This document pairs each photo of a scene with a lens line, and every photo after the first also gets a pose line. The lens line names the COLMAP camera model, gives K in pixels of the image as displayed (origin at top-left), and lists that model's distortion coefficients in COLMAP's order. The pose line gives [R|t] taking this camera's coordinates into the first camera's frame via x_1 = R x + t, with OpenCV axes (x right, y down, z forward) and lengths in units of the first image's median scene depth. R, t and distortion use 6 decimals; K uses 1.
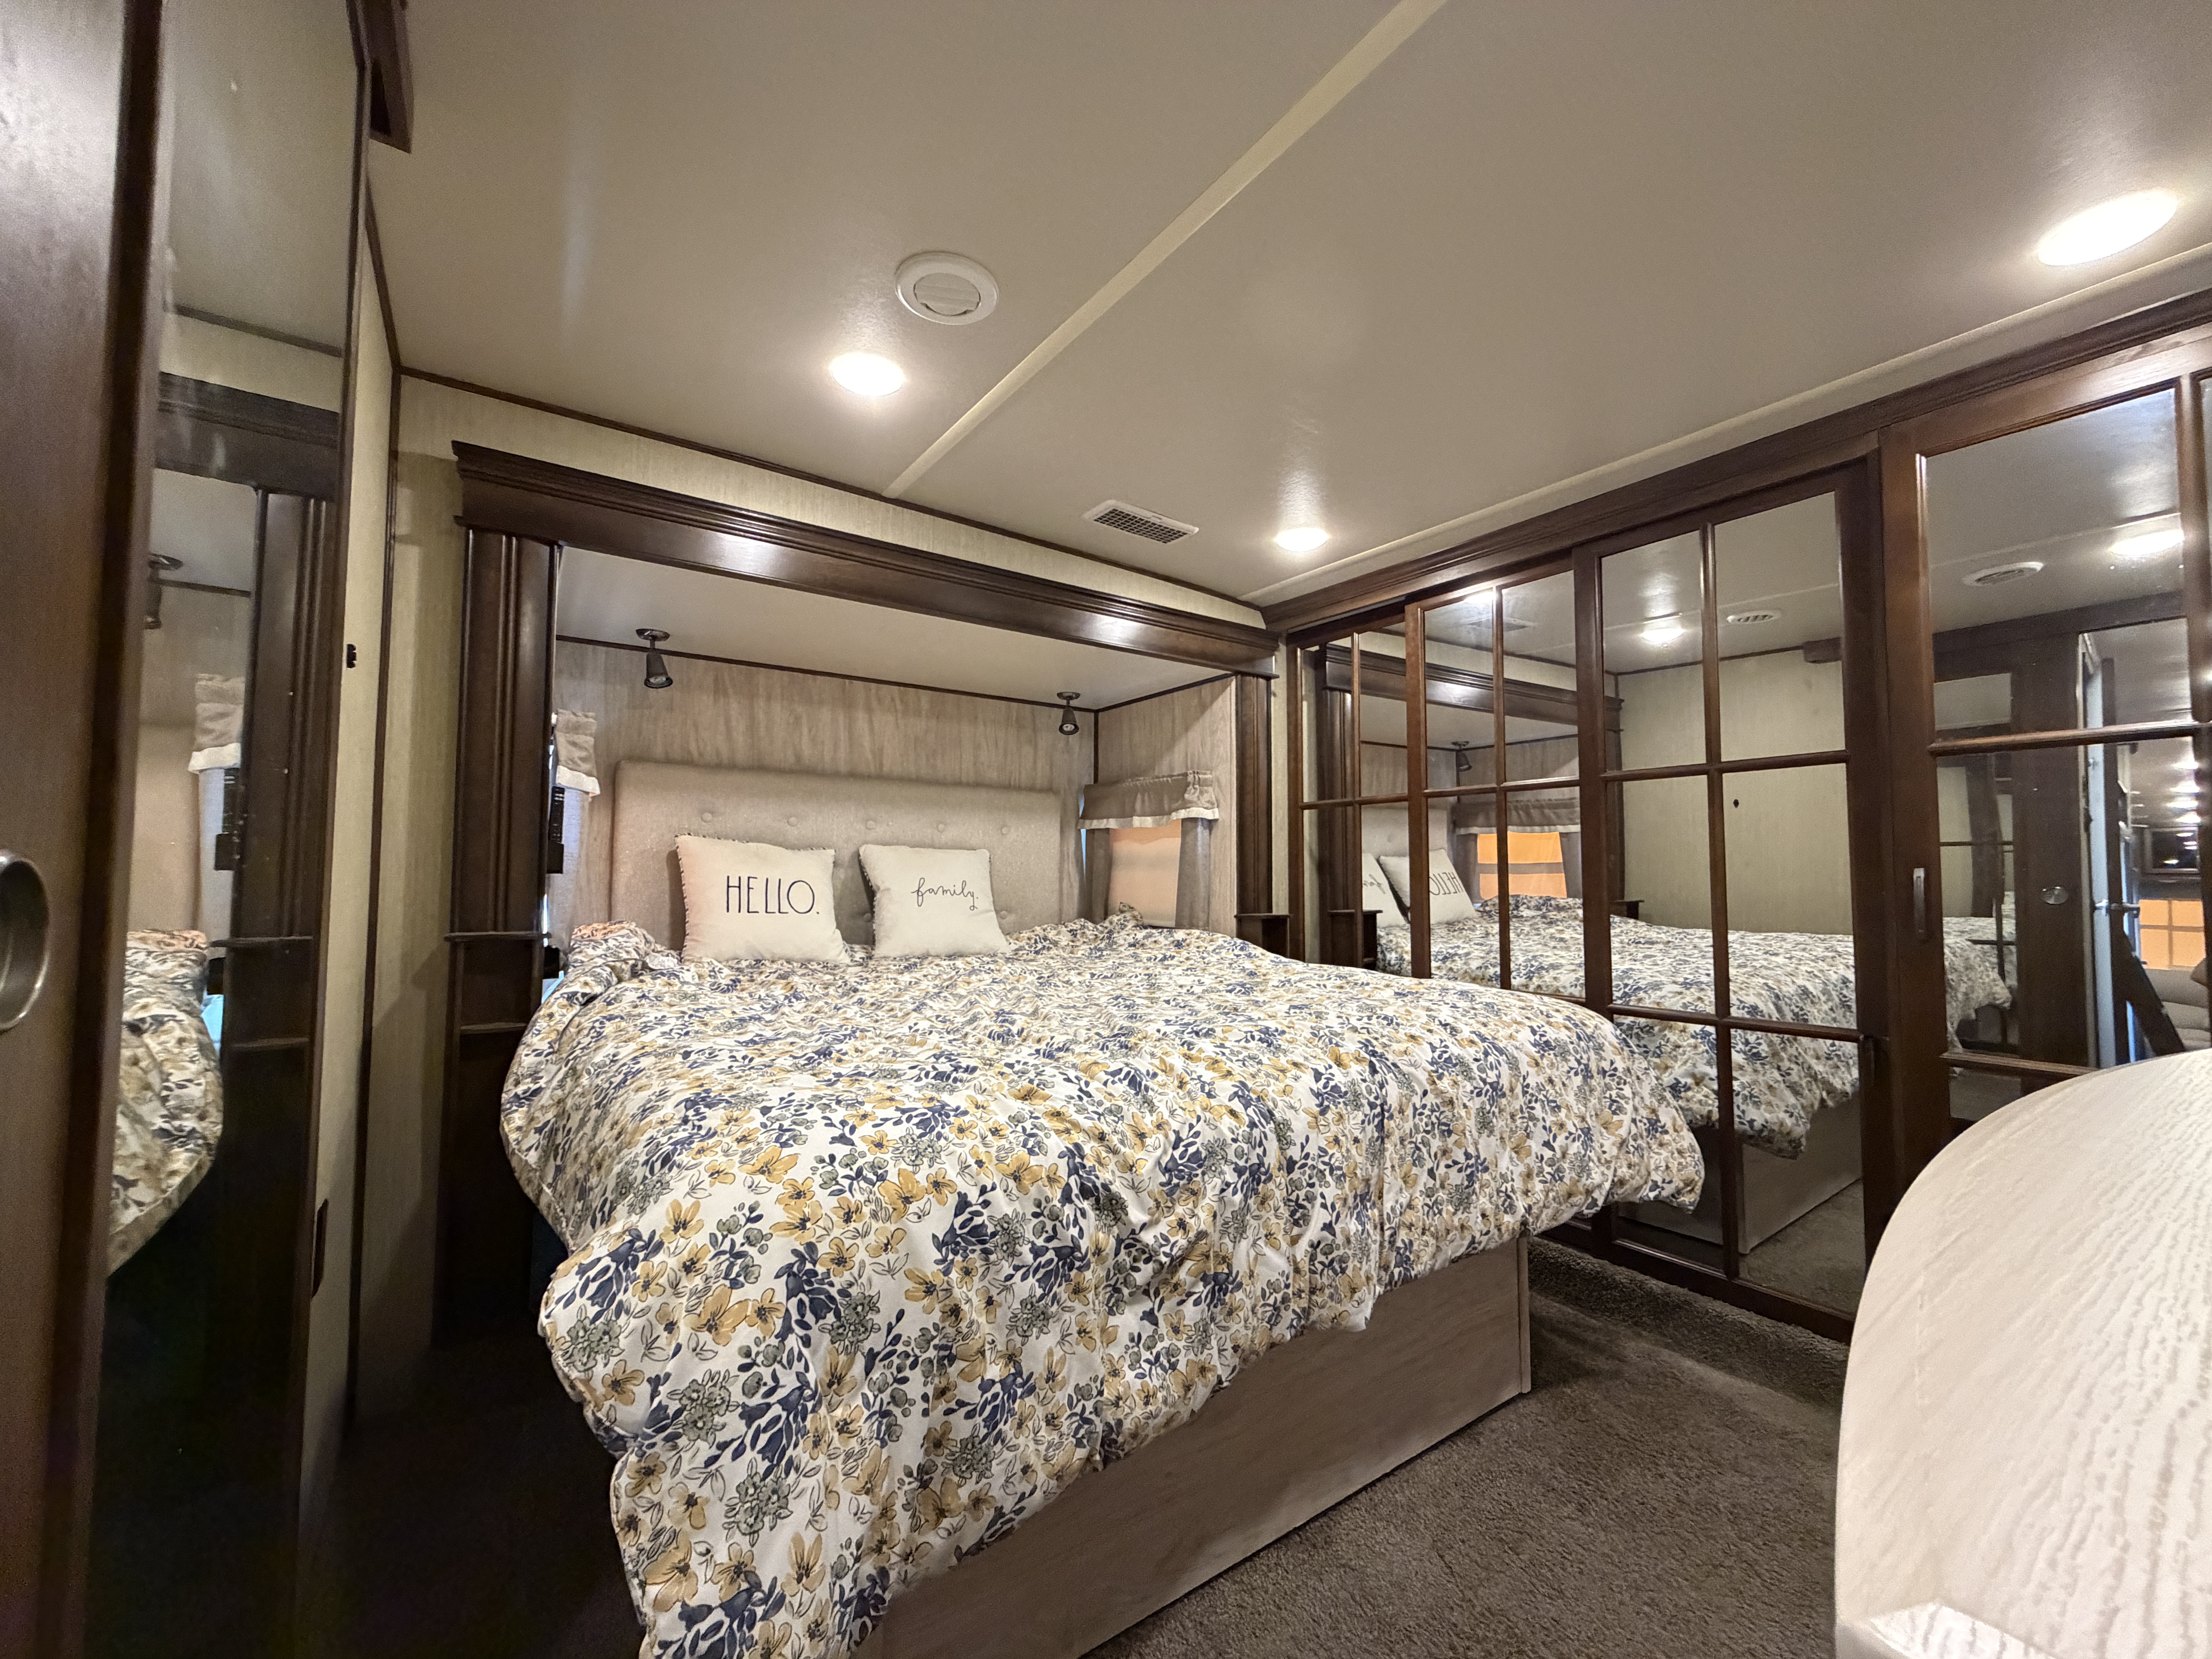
lens RADIAL K [[878.5, 0, 1096.8], [0, 878.5, 835.7], [0, 0, 1]] dist [-0.000390, 0.000369]
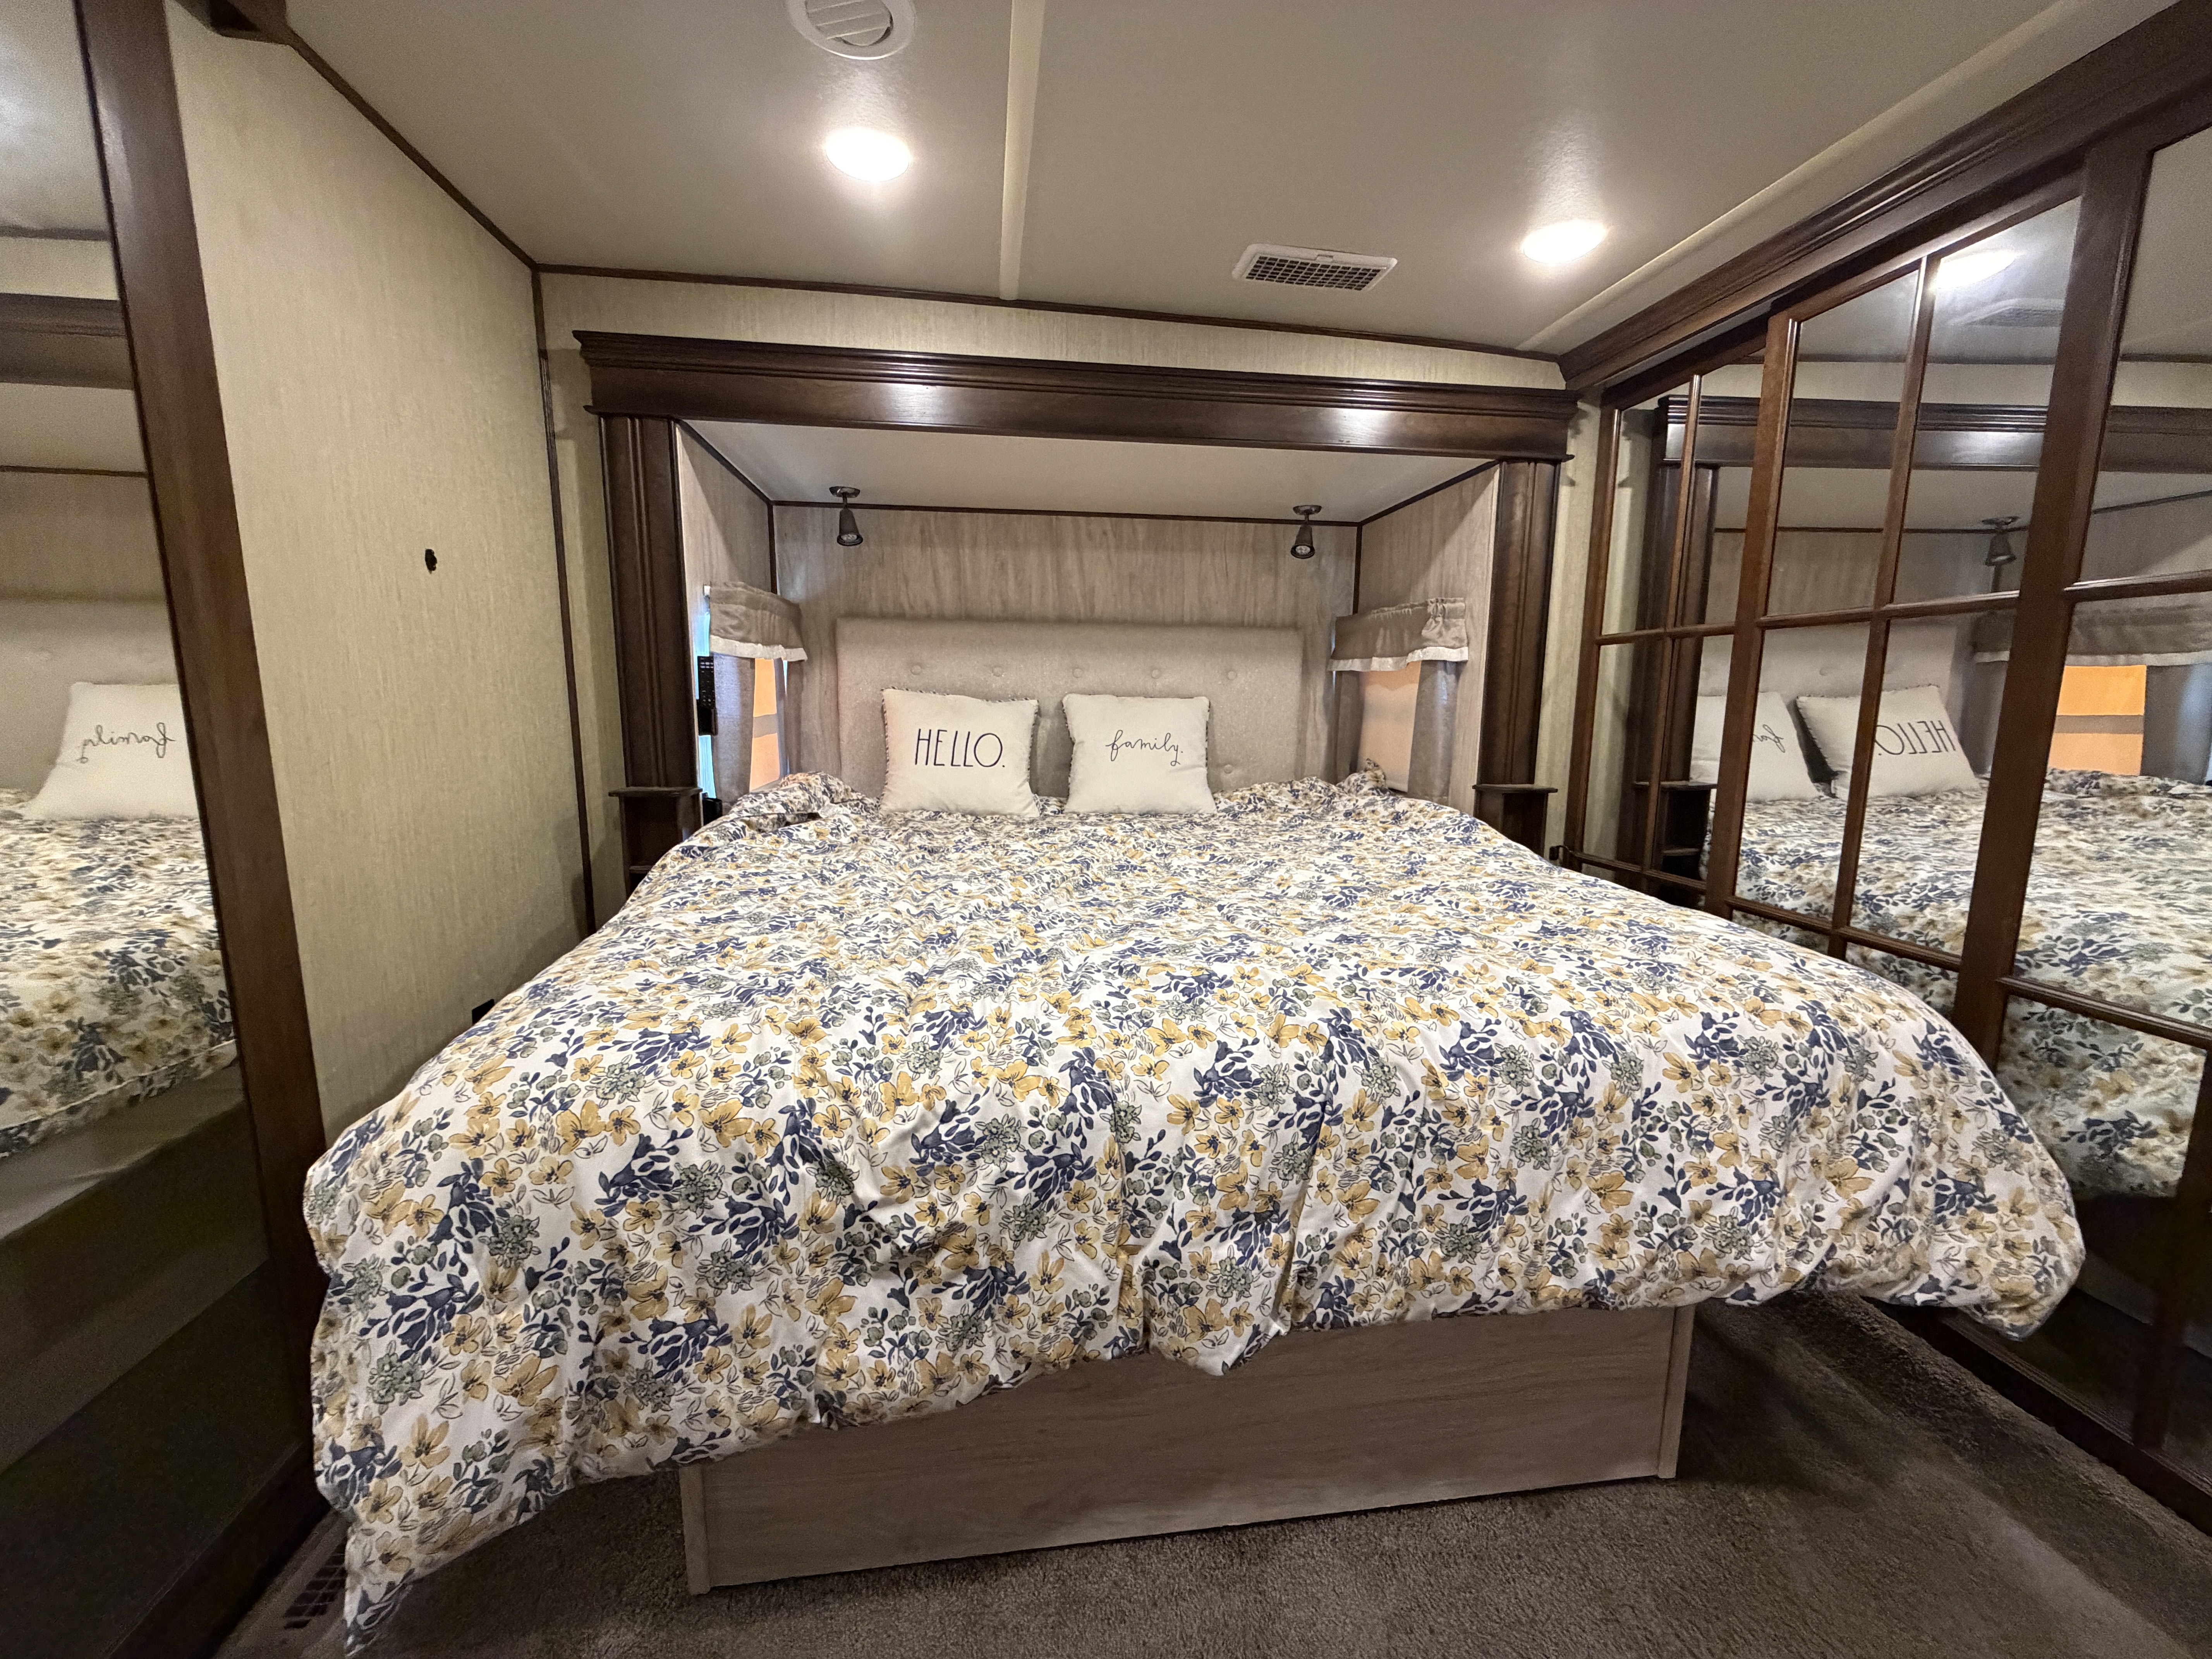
lens RADIAL K [[878.5, 0, 1096.8], [0, 878.5, 835.7], [0, 0, 1]] dist [-0.000390, 0.000369]
pose [[0.889848, 0.073546, -0.450290, 0.546107], [0.018068, 0.980468, 0.195846, -0.067398], [0.455899, -0.182409, 0.871139, 0.371007]]
